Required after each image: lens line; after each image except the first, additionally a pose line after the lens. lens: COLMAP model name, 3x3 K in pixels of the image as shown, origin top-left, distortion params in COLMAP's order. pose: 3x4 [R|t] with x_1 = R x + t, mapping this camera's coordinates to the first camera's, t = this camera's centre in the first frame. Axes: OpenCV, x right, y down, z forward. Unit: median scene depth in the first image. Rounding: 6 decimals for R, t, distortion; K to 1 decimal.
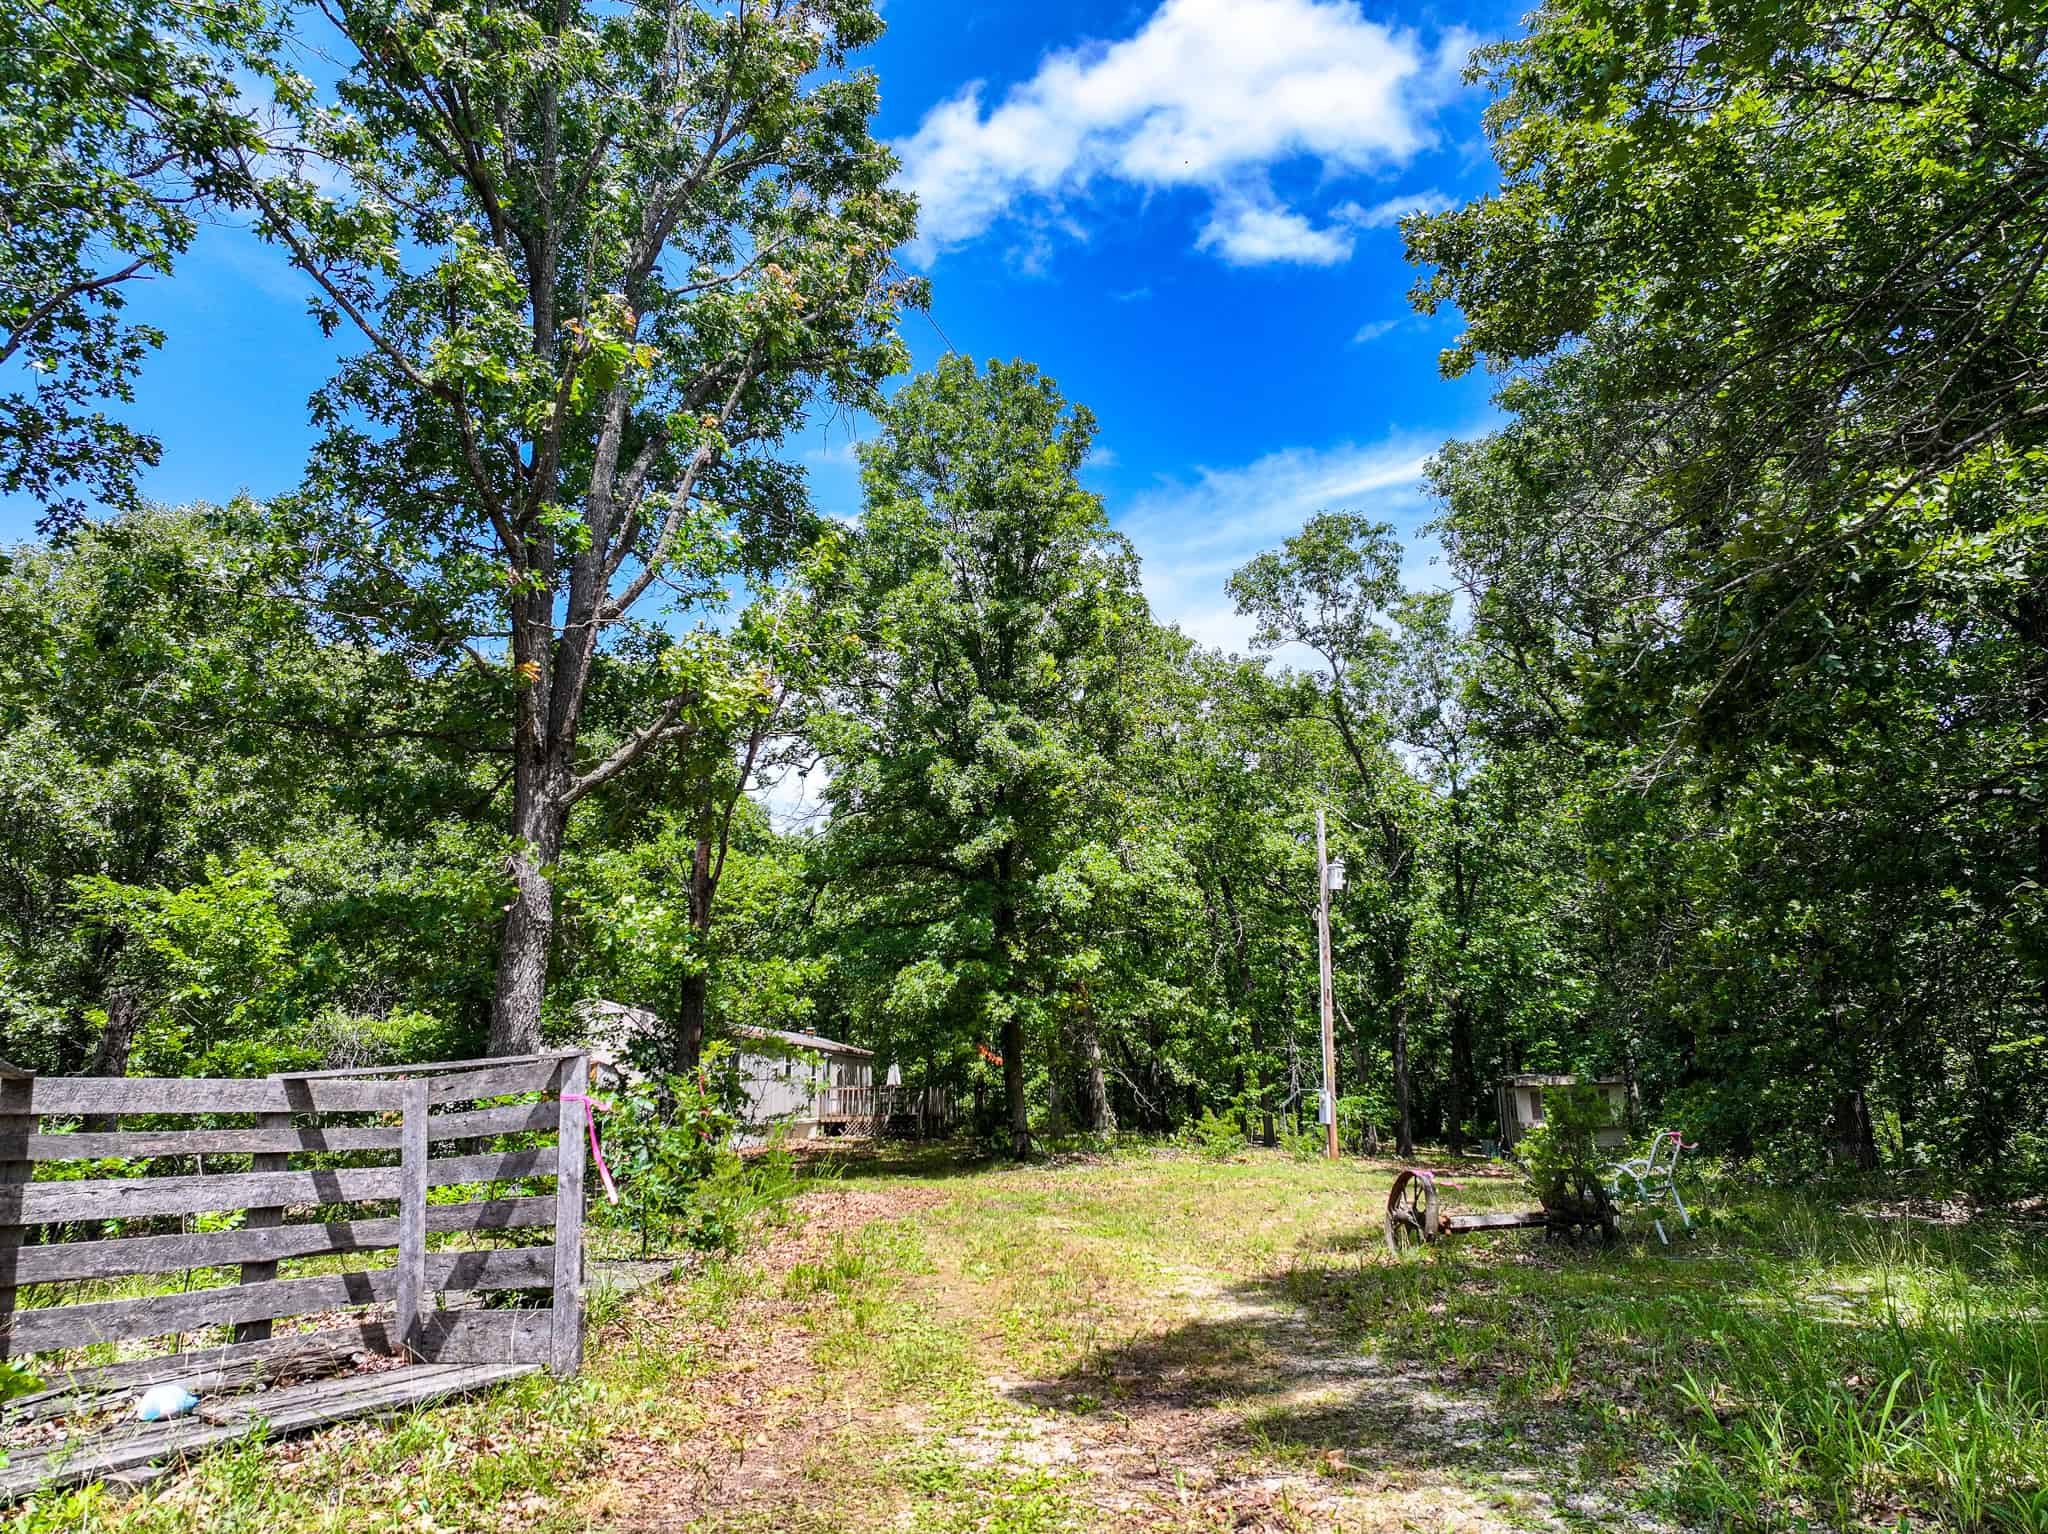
lens RADIAL K [[1461.6, 0, 1027.6], [0, 1461.6, 758.0], [0, 0, 1]] dist [0.007587, 0.001474]
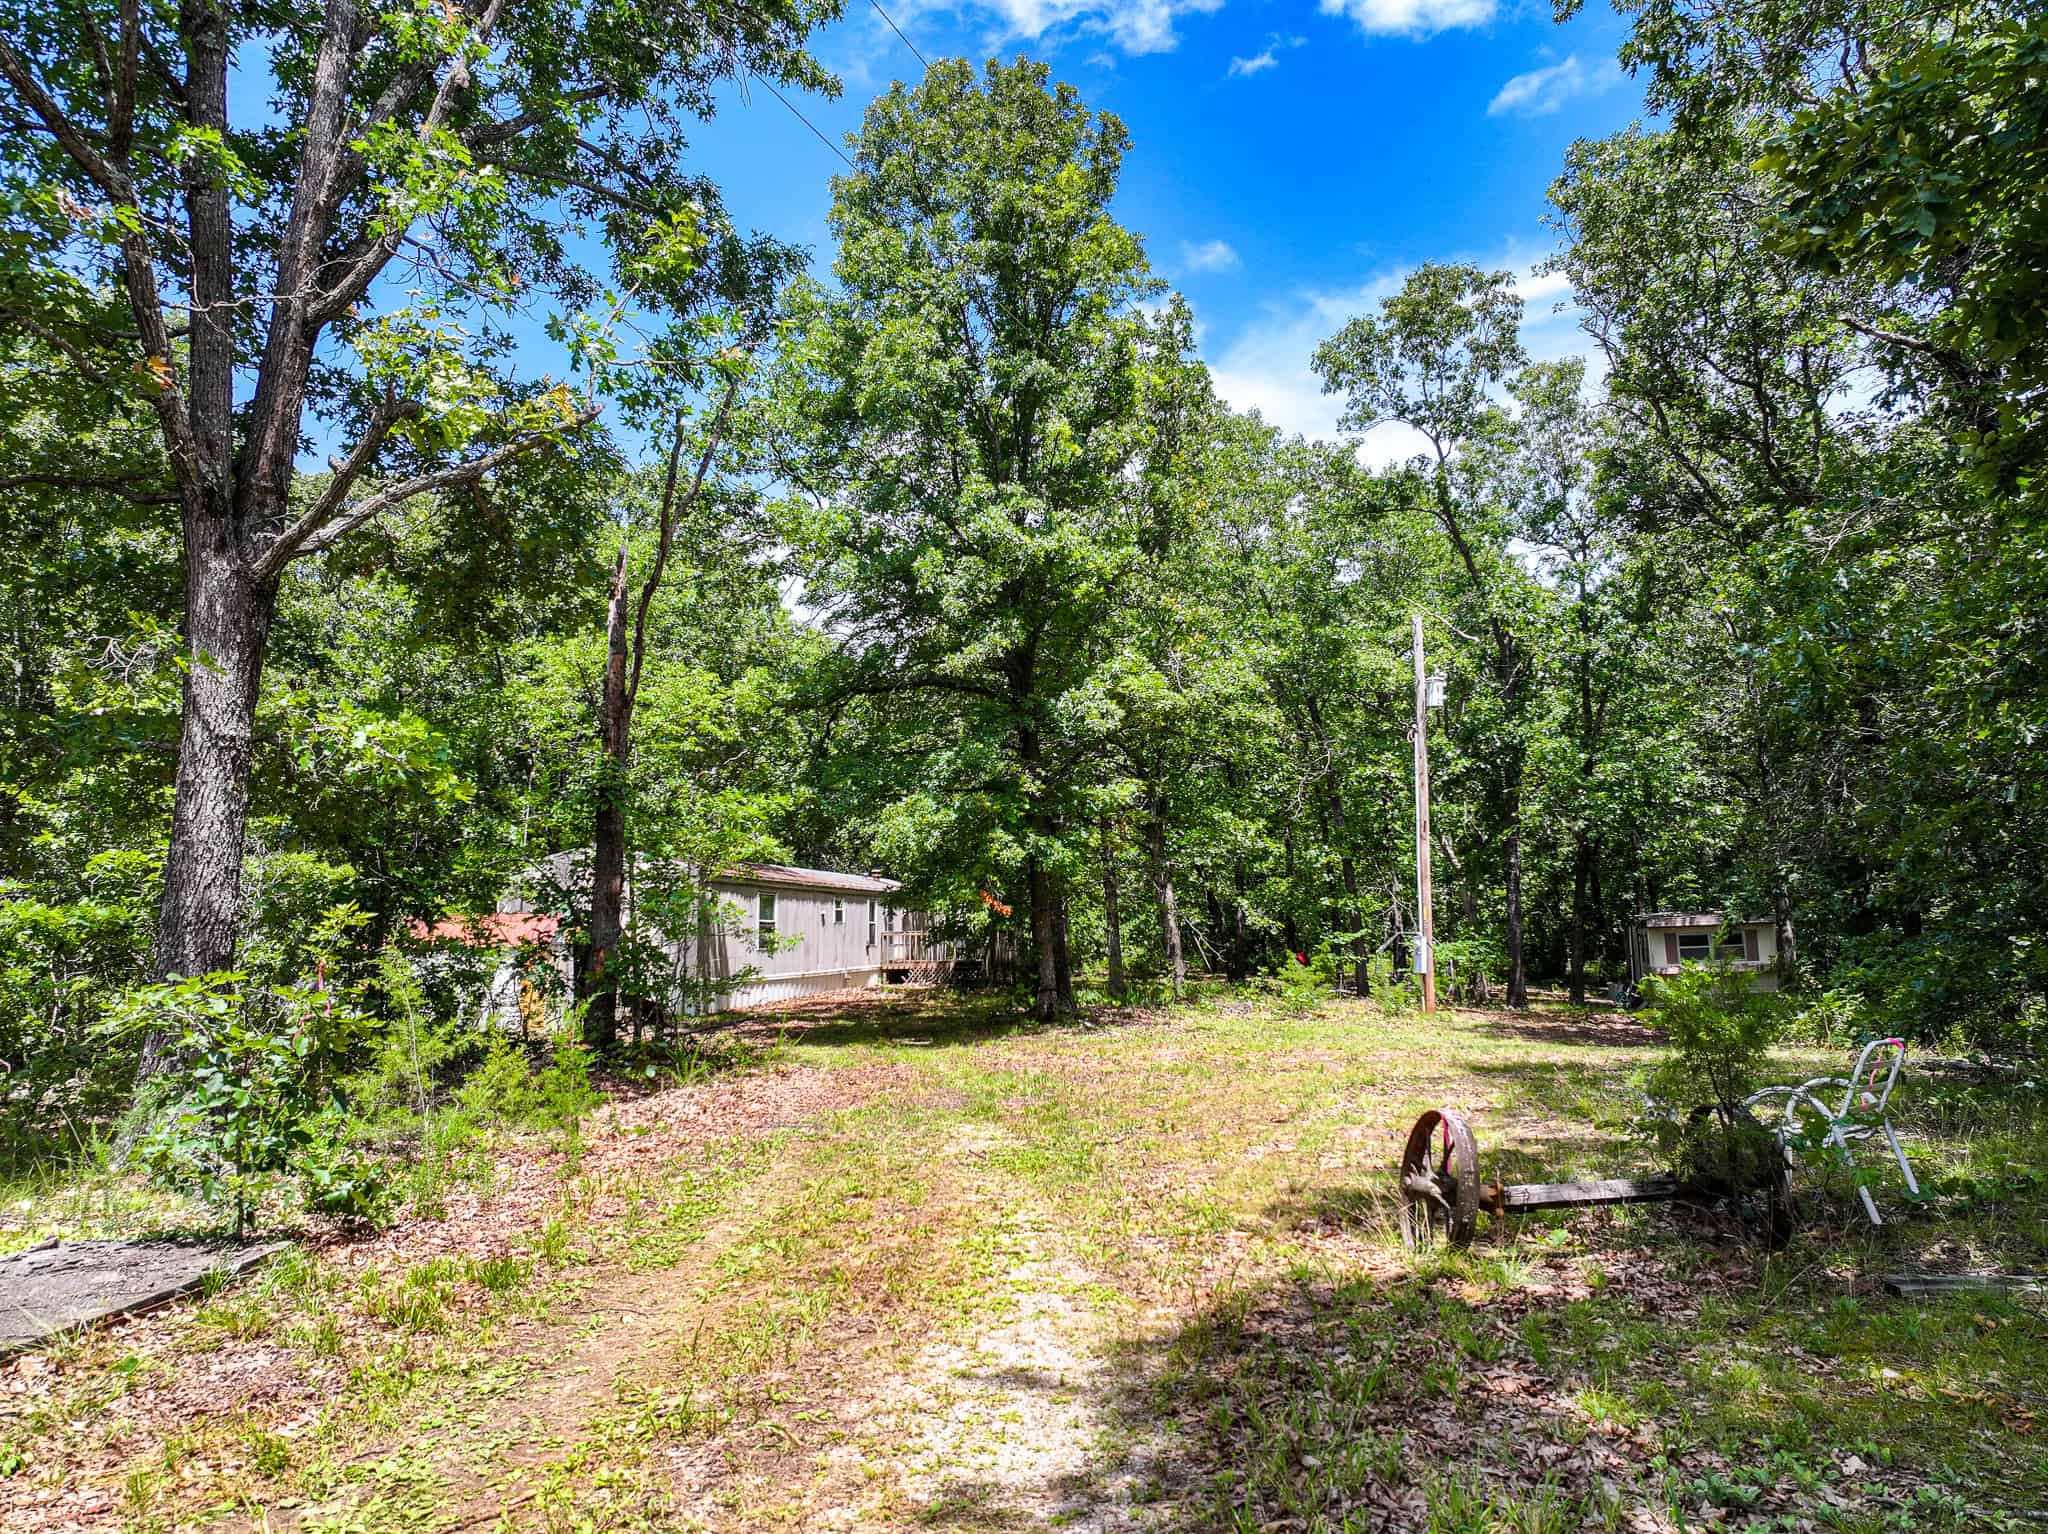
lens RADIAL K [[1440.4, 0, 1031.5], [0, 1440.4, 769.9], [0, 0, 1]] dist [0.001850, 0.012597]
pose [[0.995889, -0.016764, -0.089020, 0.043988], [0.026976, 0.993024, 0.114786, 0.020464], [0.086474, -0.116715, 0.989394, 0.121834]]
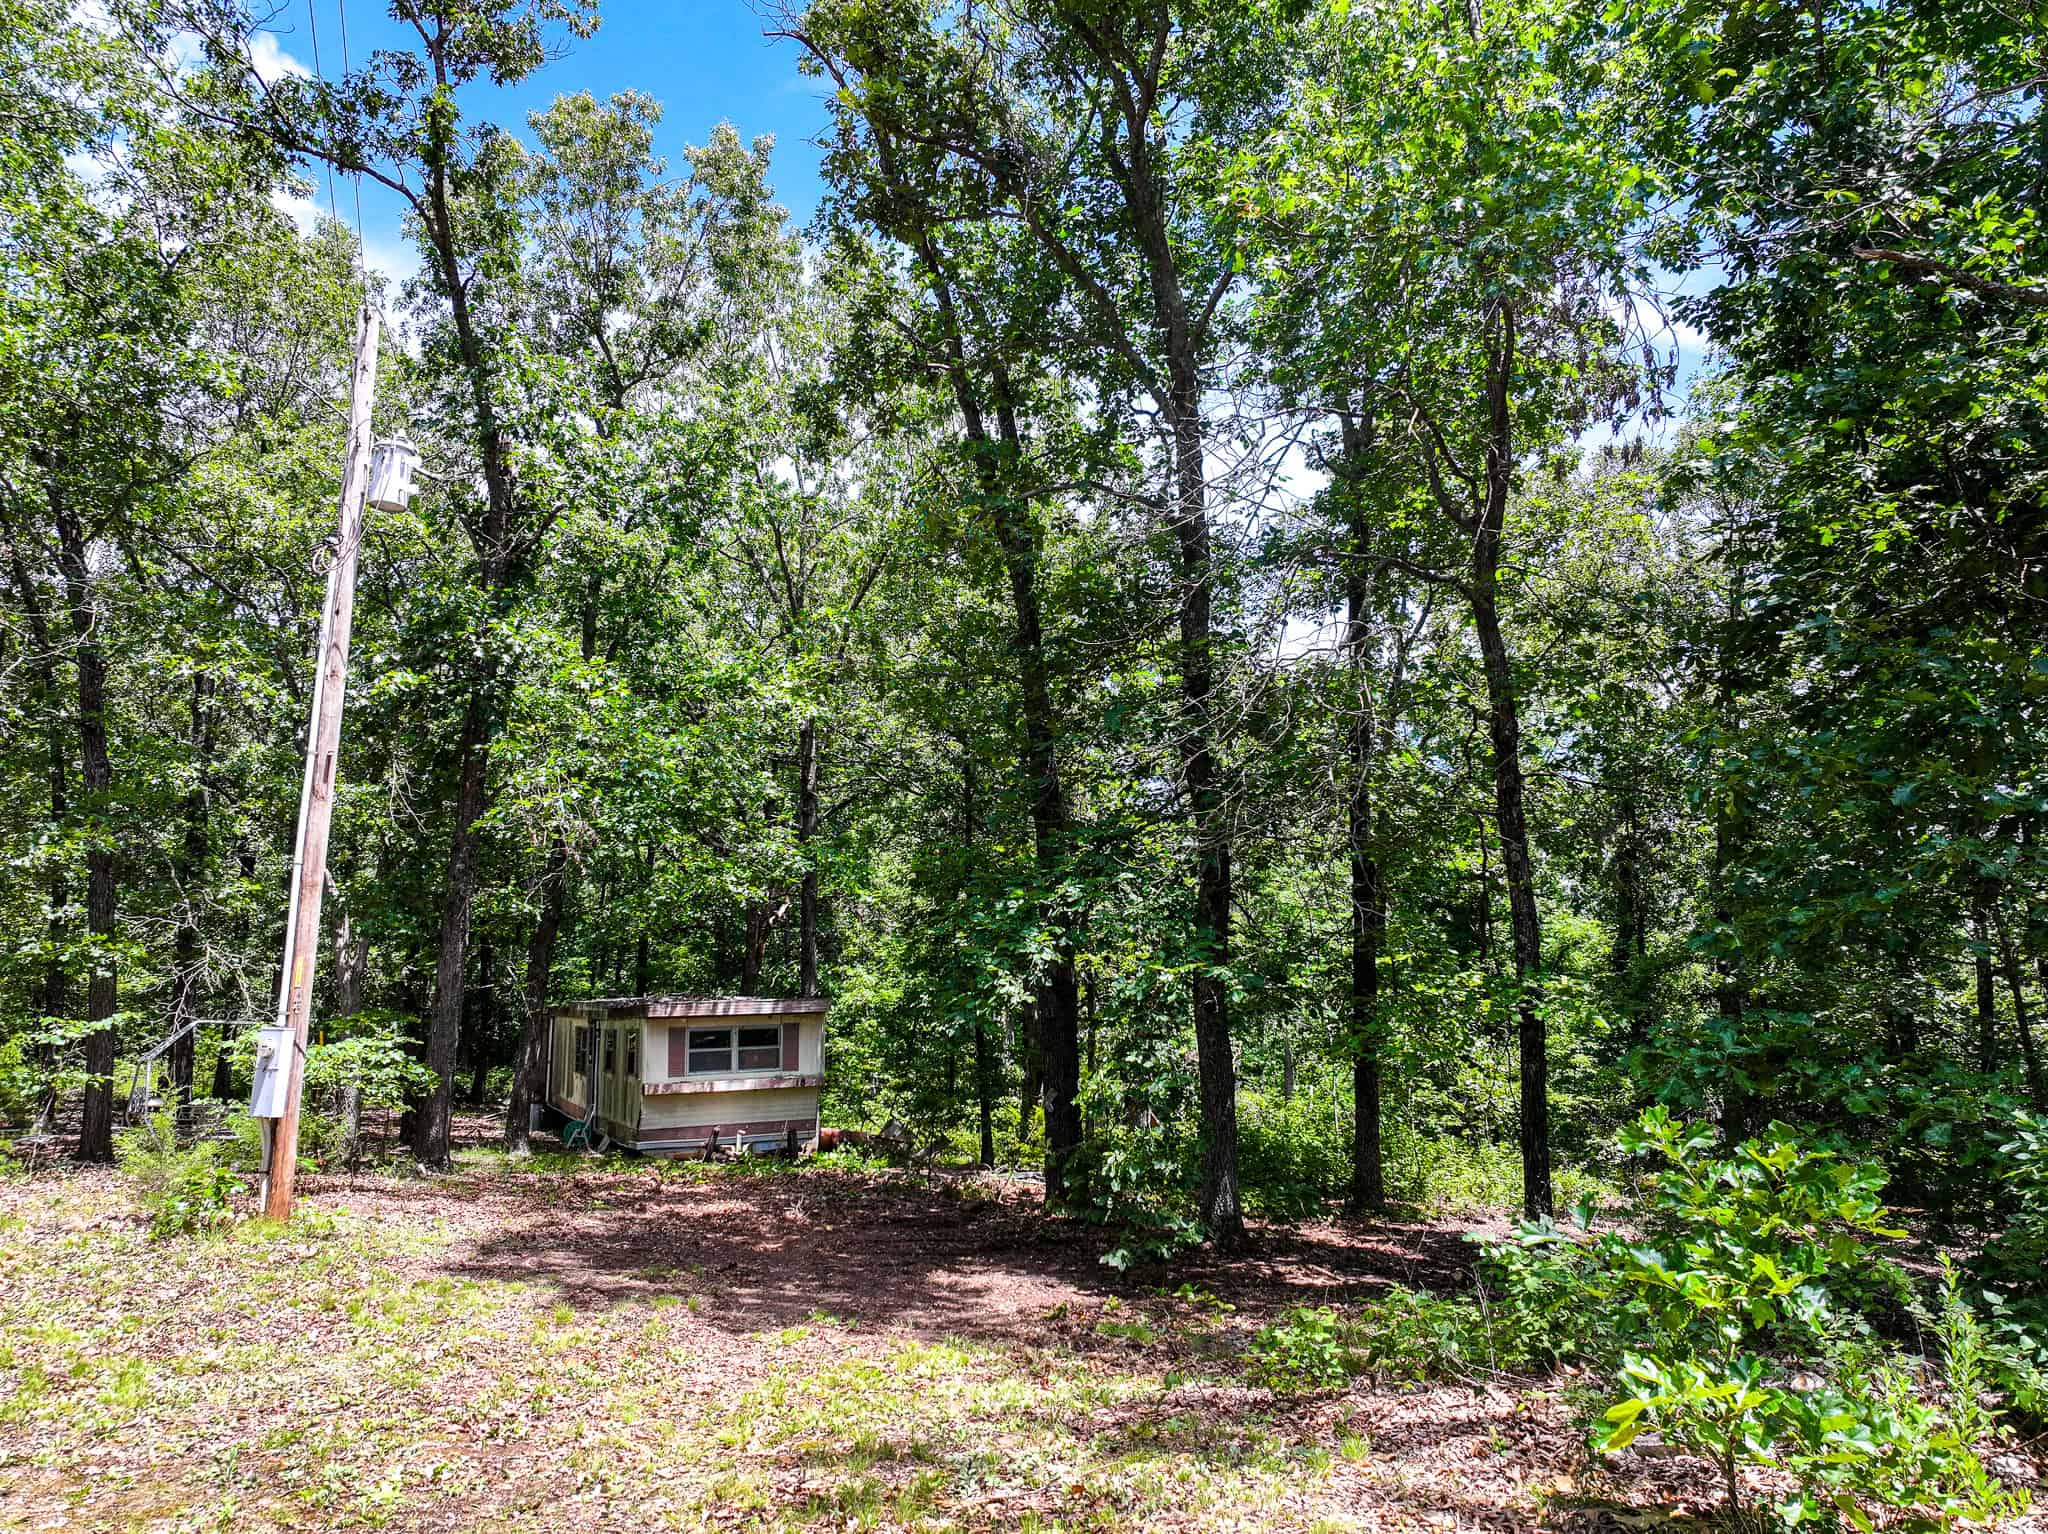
lens RADIAL K [[1446.3, 0, 1035.6], [0, 1446.3, 767.7], [0, 0, 1]] dist [0.001267, 0.007834]
pose [[0.765244, 0.118319, 0.632773, 0.098321], [-0.150969, 0.988536, -0.002267, 0.119851], [-0.625787, -0.093794, 0.774334, 0.537312]]
